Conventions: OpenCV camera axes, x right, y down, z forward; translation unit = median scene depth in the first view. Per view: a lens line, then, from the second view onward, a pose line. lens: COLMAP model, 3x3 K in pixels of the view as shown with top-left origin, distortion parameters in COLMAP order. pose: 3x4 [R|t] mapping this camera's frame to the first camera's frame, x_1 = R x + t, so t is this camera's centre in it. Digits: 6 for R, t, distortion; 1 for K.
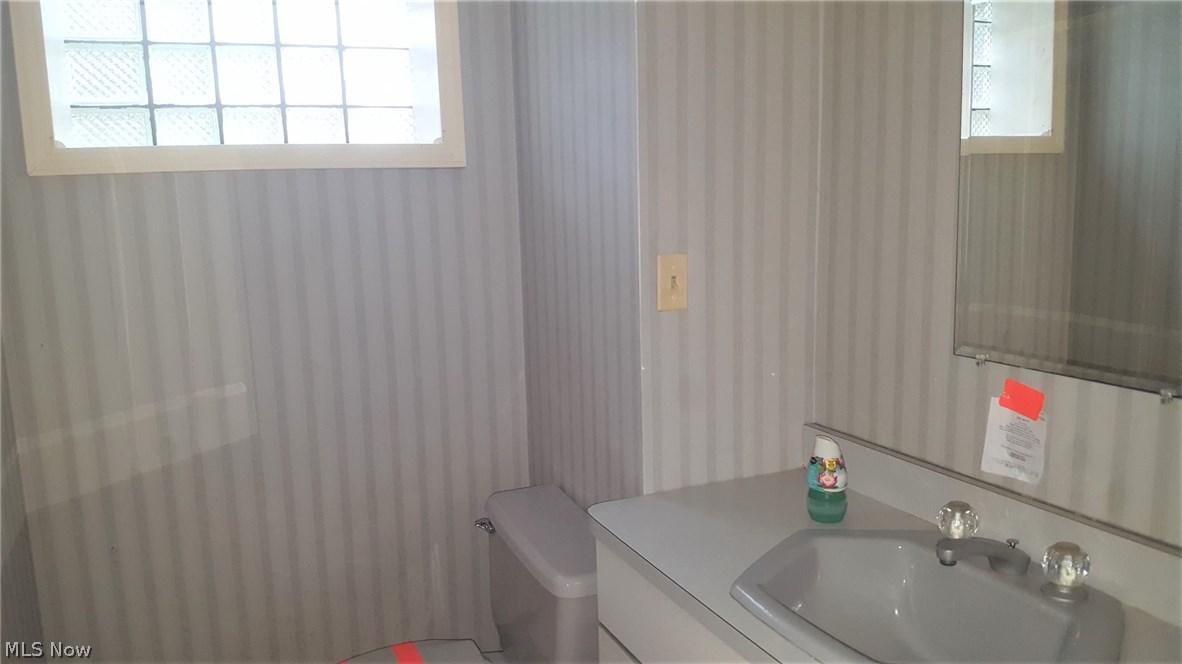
lens RADIAL K [[943.8, 0, 591.0], [0, 943.8, 332.0], [0, 0, 1]] dist [-0.003046, -0.001938]
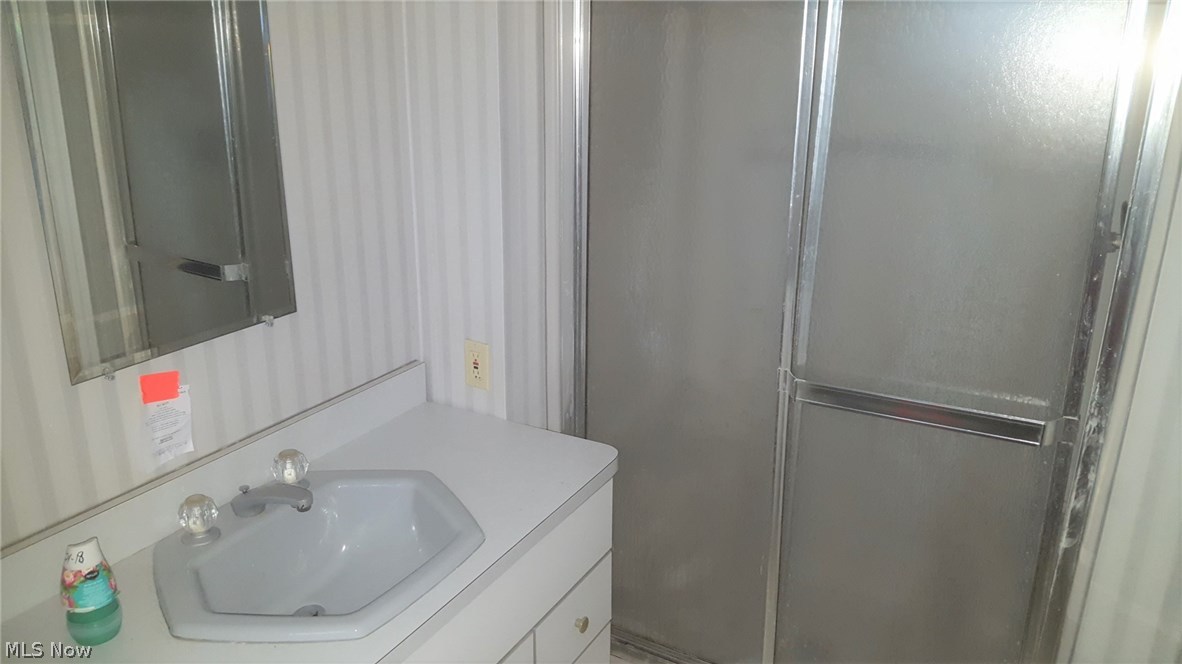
lens RADIAL K [[943.8, 0, 591.0], [0, 943.8, 332.0], [0, 0, 1]] dist [-0.003046, -0.001938]
pose [[-0.617666, -0.207299, 0.758628, -0.634961], [0.131616, 0.923782, 0.359588, -0.305047], [-0.775349, 0.321953, -0.543305, 1.206260]]
